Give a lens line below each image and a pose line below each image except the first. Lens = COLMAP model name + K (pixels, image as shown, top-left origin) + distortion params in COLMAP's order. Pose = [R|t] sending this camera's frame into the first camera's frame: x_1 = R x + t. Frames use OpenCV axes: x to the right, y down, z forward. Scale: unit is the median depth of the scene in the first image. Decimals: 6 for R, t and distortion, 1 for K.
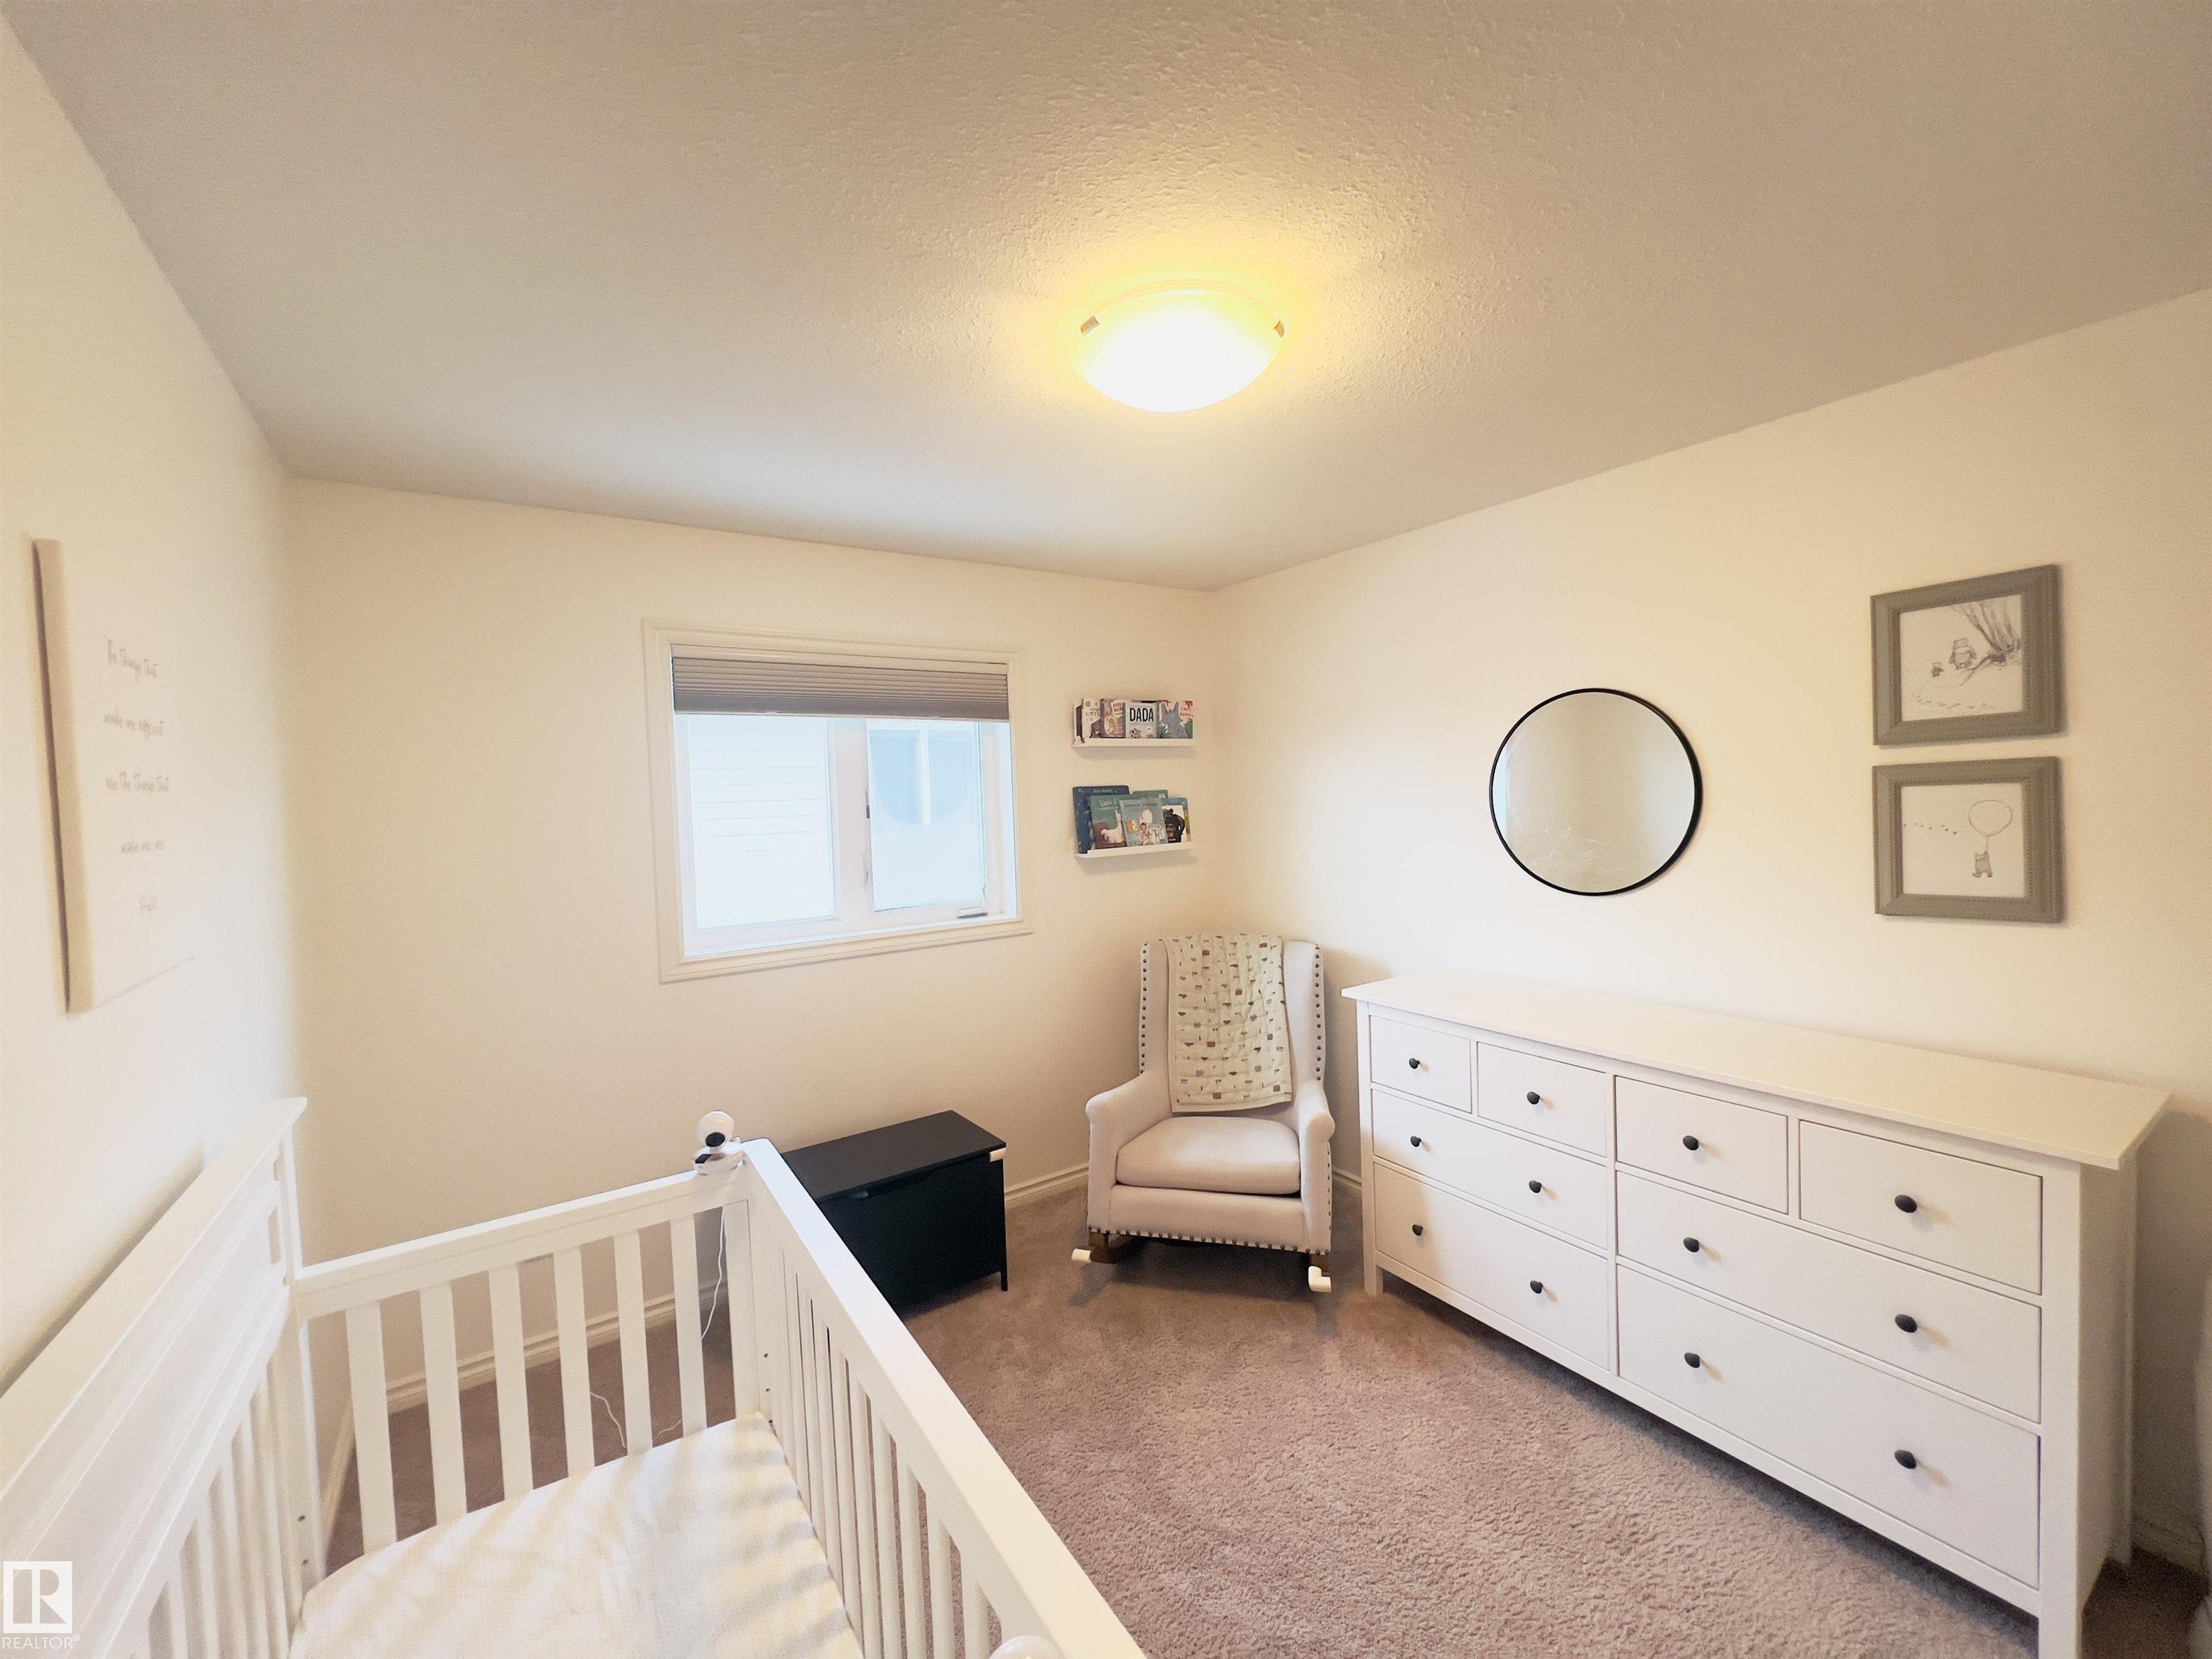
lens RADIAL K [[882.8, 0, 1109.9], [0, 882.8, 829.7], [0, 0, 1]] dist [-0.002178, 0.000353]
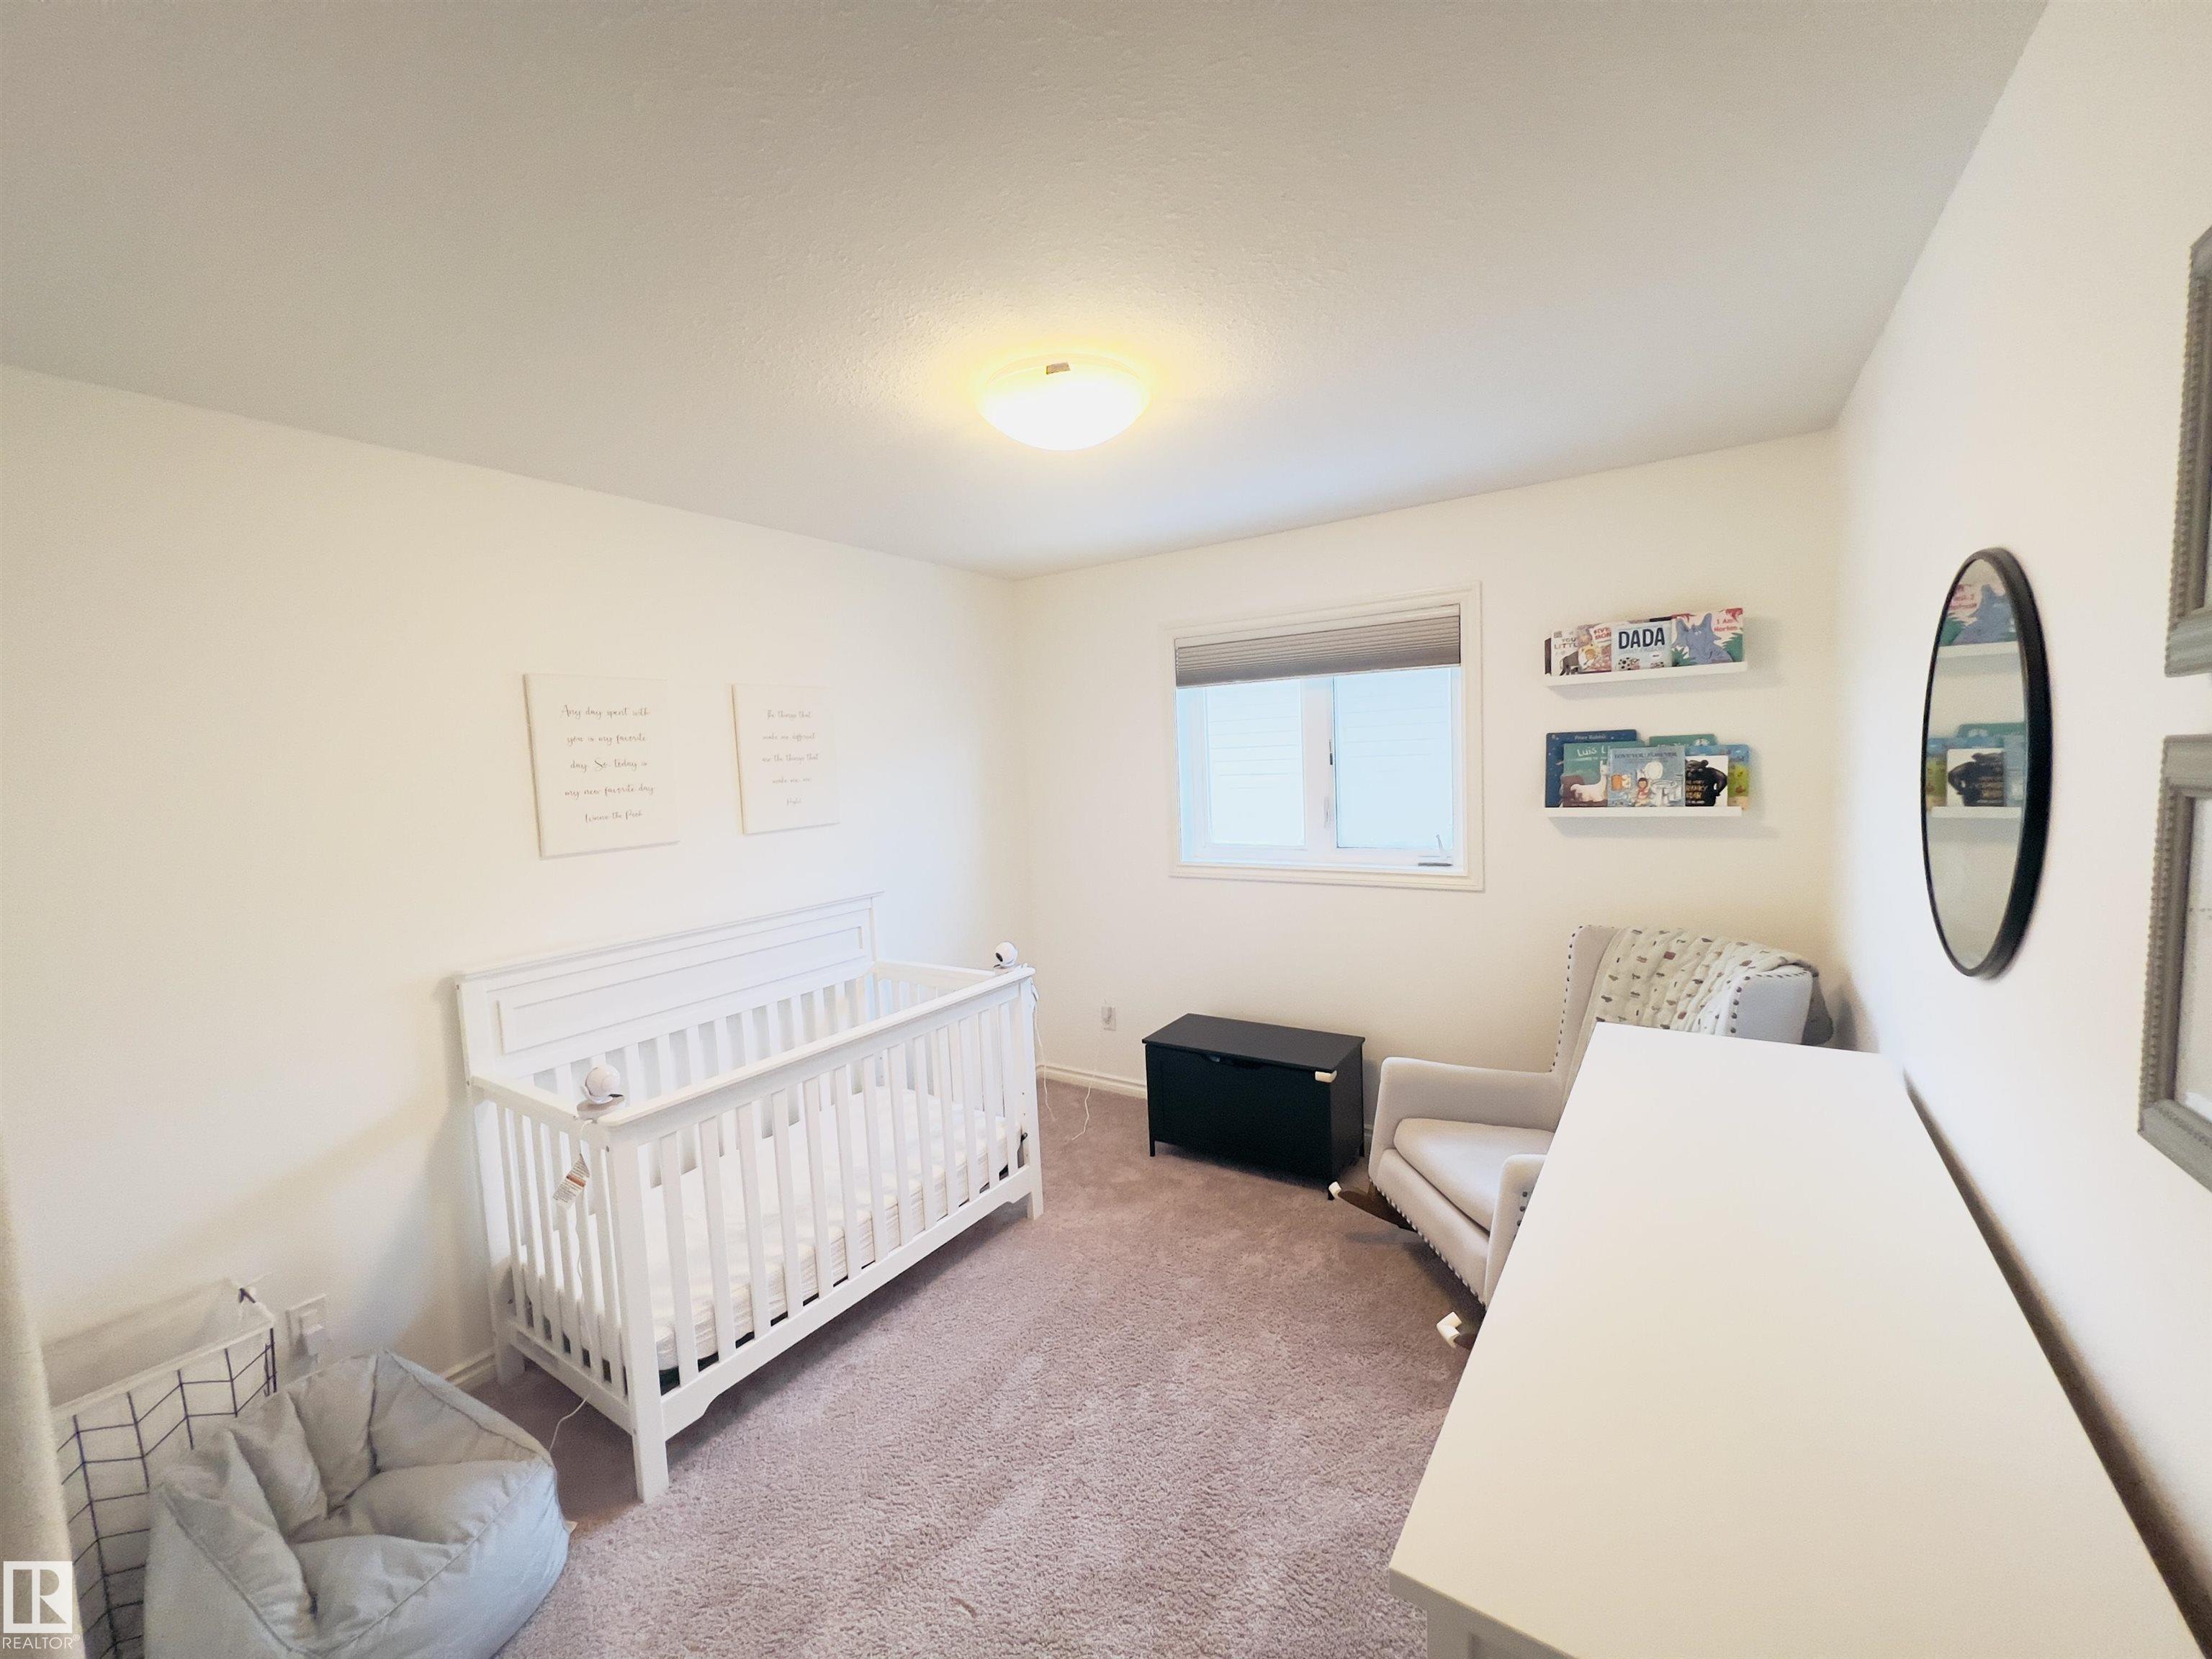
lens RADIAL K [[882.8, 0, 1107.5], [0, 882.8, 828.1], [0, 0, 1]] dist [-0.002178, 0.000353]
pose [[0.373116, 0.094098, -0.923001, 0.598540], [-0.009752, 0.995186, 0.097515, -0.035863], [0.927734, -0.027383, 0.372237, 0.274884]]
